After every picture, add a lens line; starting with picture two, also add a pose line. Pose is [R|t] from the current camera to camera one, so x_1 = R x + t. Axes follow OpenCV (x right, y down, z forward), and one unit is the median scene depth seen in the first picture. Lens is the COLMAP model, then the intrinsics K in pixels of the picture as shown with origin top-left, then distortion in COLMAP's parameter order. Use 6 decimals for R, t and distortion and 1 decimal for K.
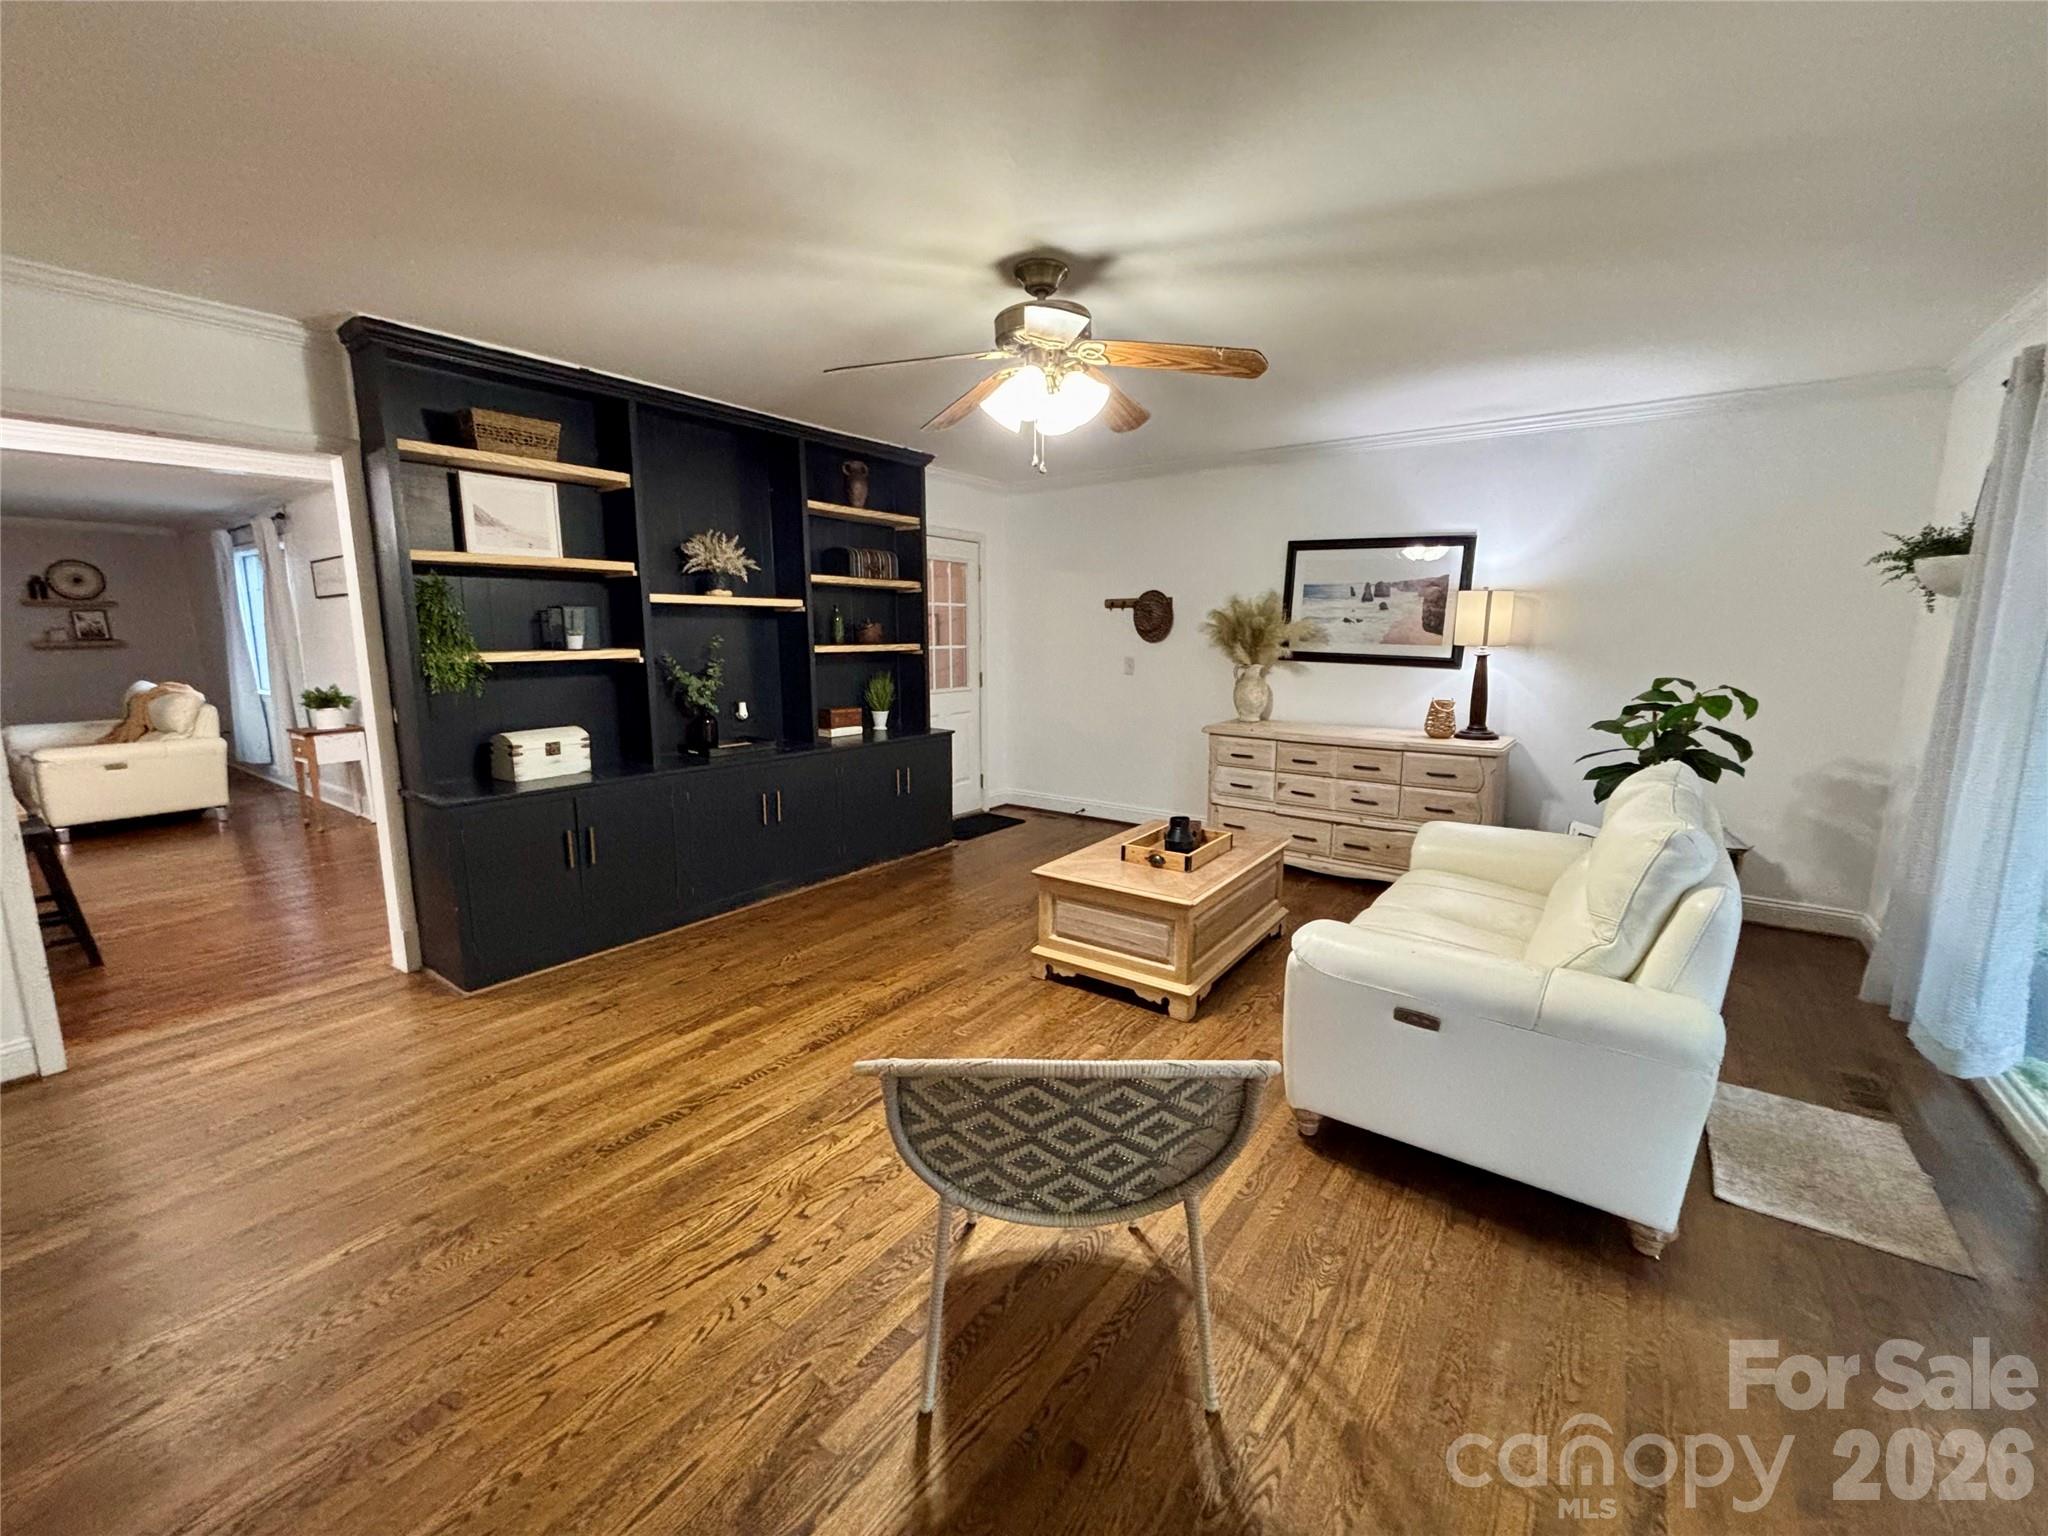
lens RADIAL K [[812.8, 0, 1024.0], [0, 812.8, 768.0], [0, 0, 1]] dist [0.032916, -0.017208]
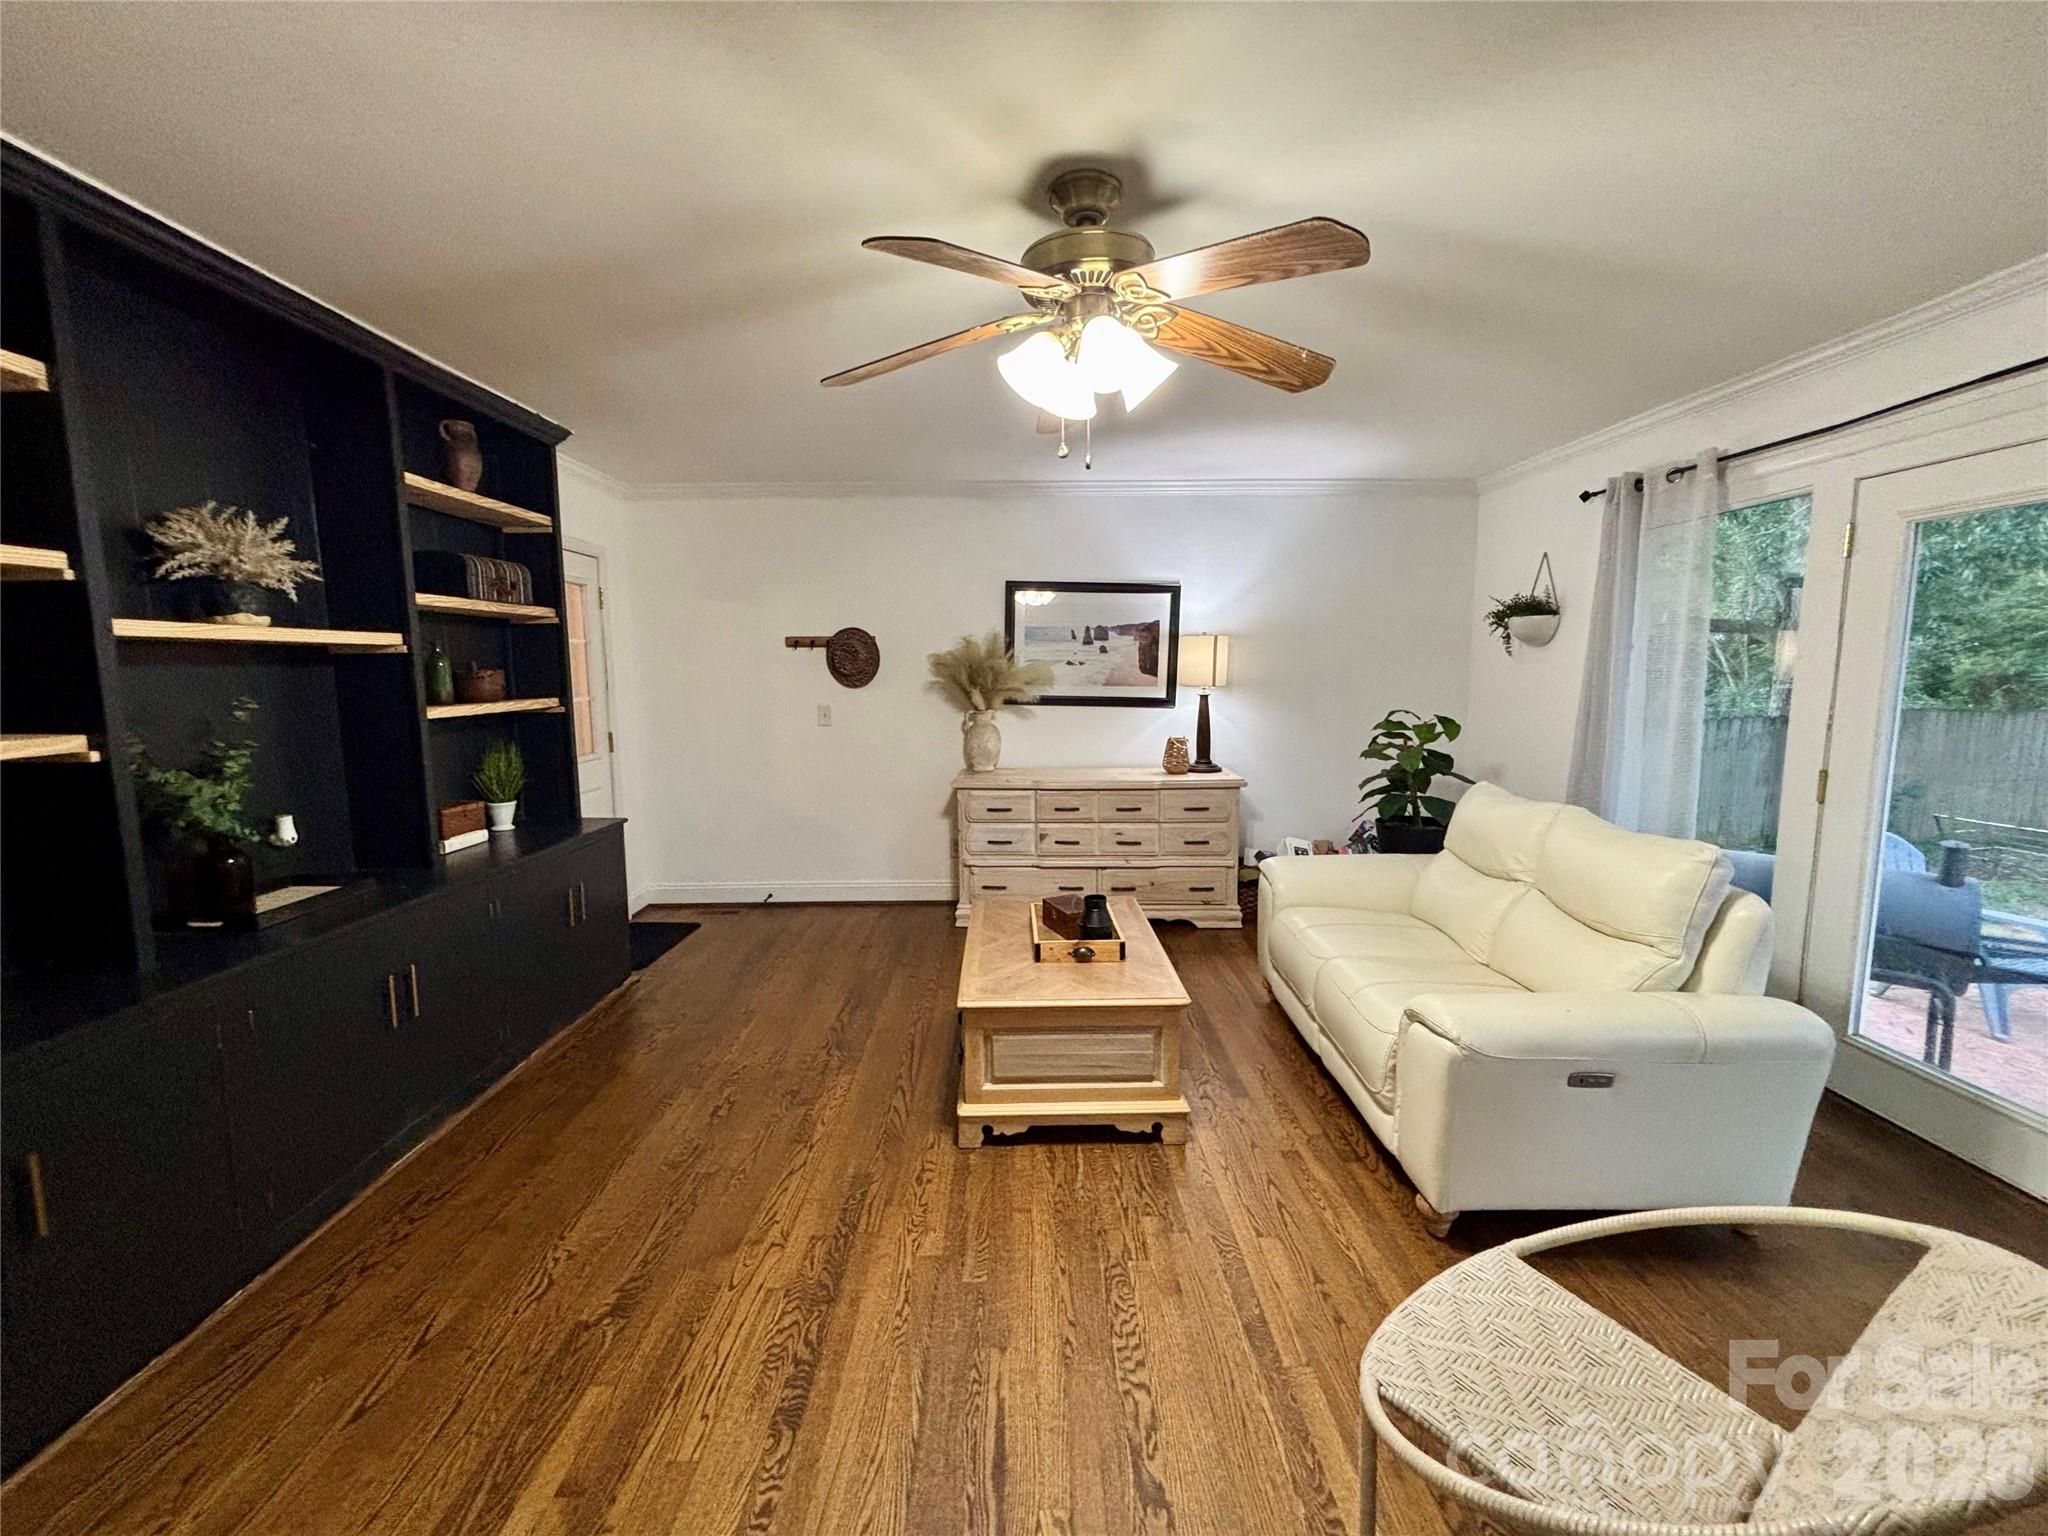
lens RADIAL K [[821.5, 0, 1024.0], [0, 821.5, 768.0], [0, 0, 1]] dist [-0.001498, -0.000254]
pose [[0.810603, -0.080899, 0.579981, -0.272245], [0.107712, 0.994111, -0.011879, -0.054682], [-0.575605, 0.072101, 0.814543, 0.267542]]
